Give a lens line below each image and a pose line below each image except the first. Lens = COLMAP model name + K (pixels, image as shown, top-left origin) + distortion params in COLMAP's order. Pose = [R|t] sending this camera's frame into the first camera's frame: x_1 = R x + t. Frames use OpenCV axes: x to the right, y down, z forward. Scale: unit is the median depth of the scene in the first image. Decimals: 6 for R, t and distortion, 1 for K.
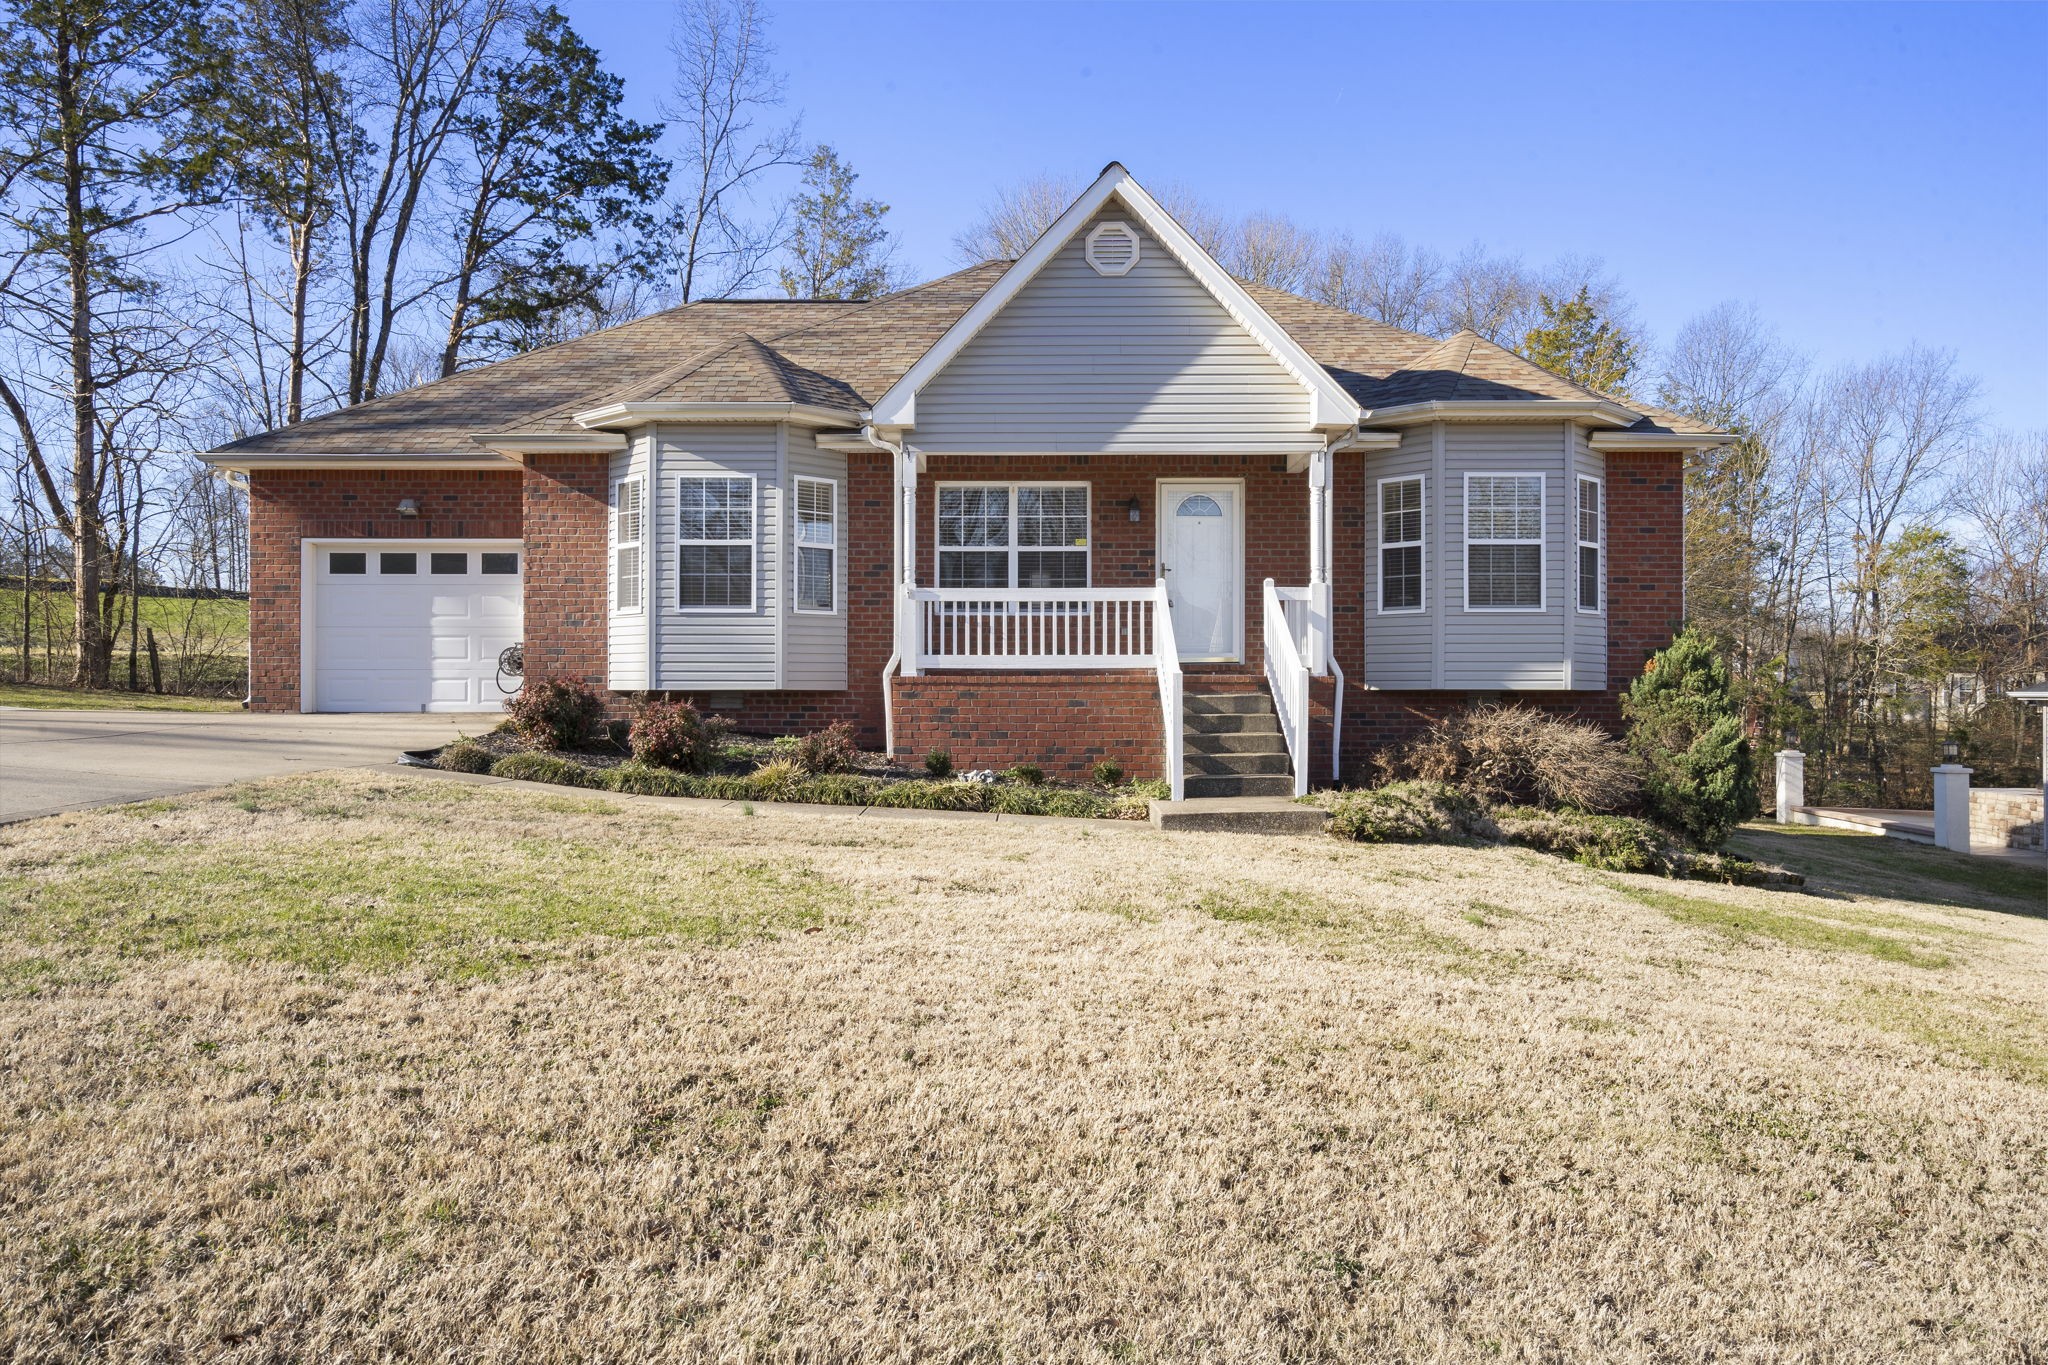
lens RADIAL K [[1425.0, 0, 1024.0], [0, 1425.0, 682.5], [0, 0, 1]] dist [0.007652, 0.002763]
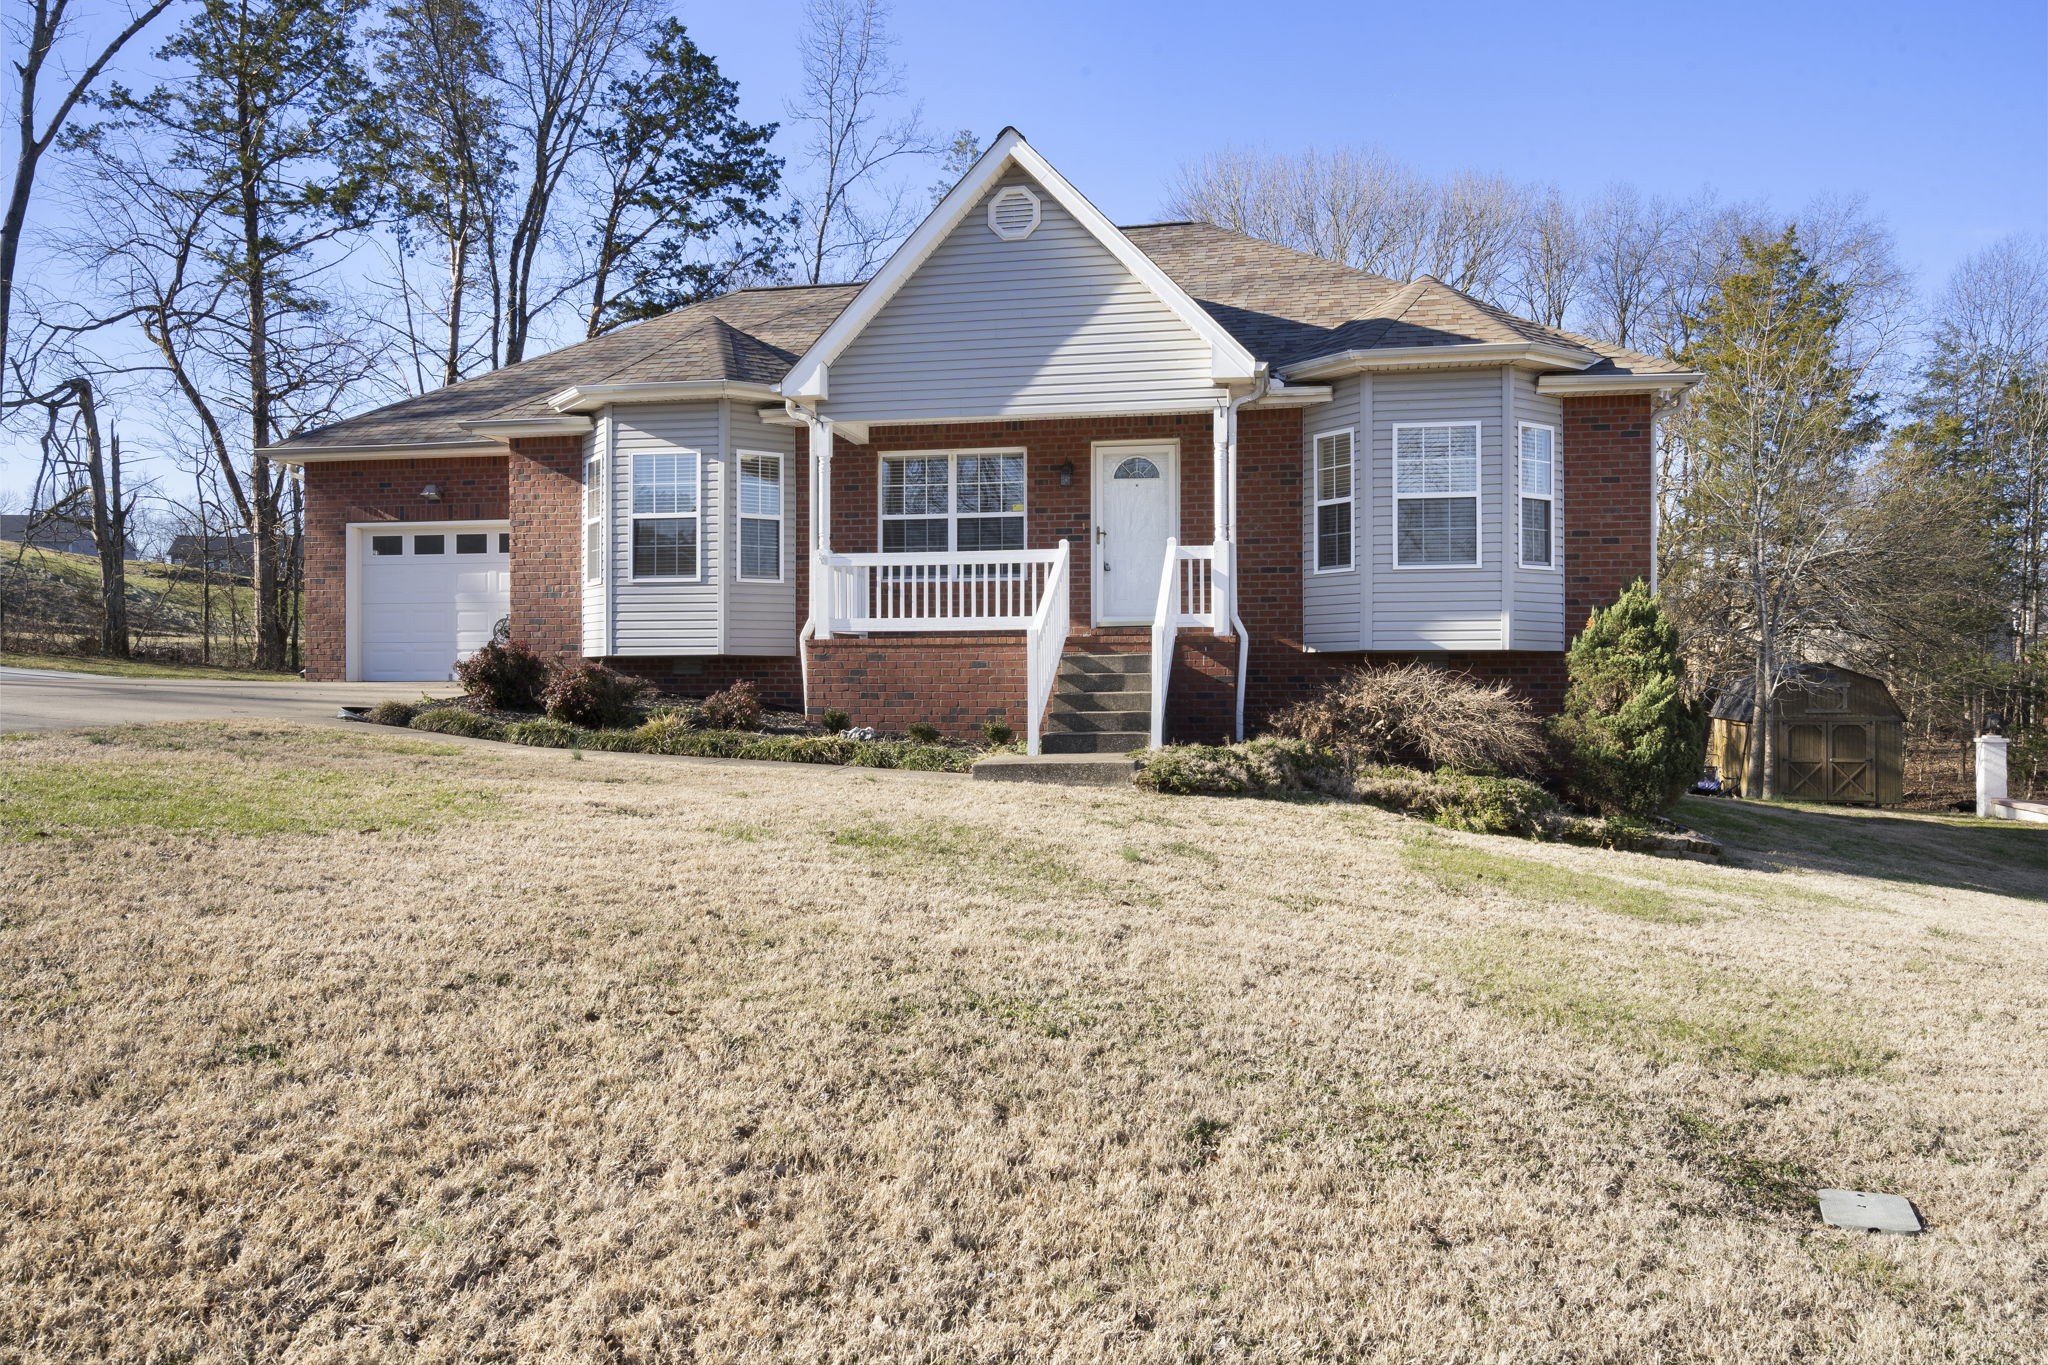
lens RADIAL K [[1463.5, 0, 1024.0], [0, 1463.5, 682.5], [0, 0, 1]] dist [0.006437, 0.004506]
pose [[0.982321, -0.002555, -0.187184, 0.240805], [0.002949, 0.999994, 0.001825, 0.023445], [0.187179, -0.002345, 0.982323, -0.014736]]
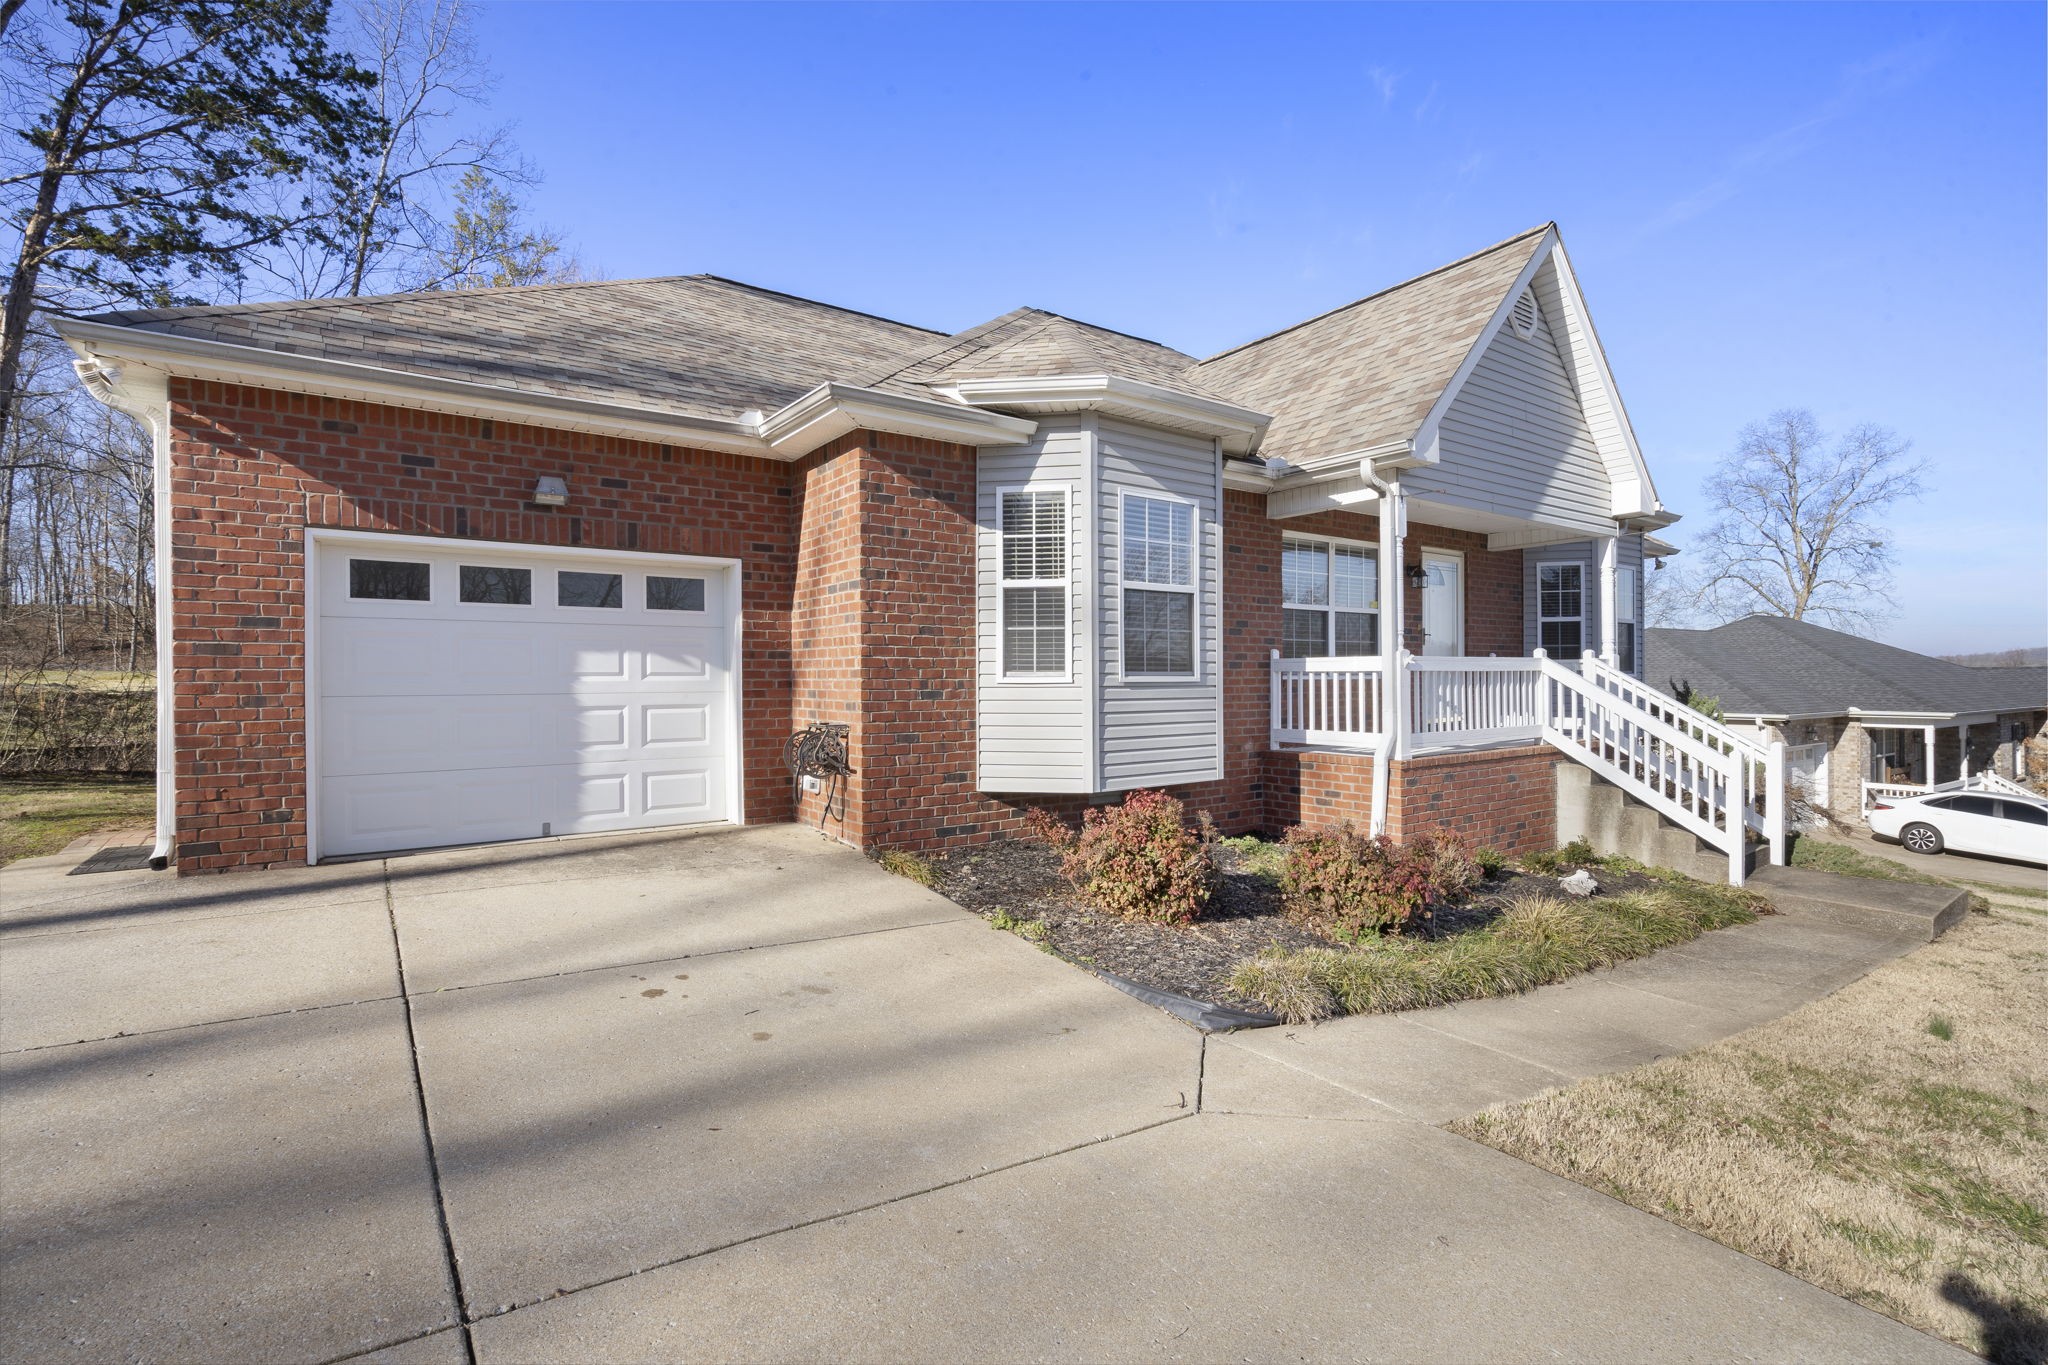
lens RADIAL K [[942.5, 0, 1026.5], [0, 942.5, 671.3], [0, 0, 1]] dist [-0.005965, 0.001564]
pose [[0.806243, -0.000091, 0.591585, -0.546237], [0.003751, 0.999981, -0.004959, -0.050772], [-0.591573, 0.006218, 0.806228, 0.627716]]
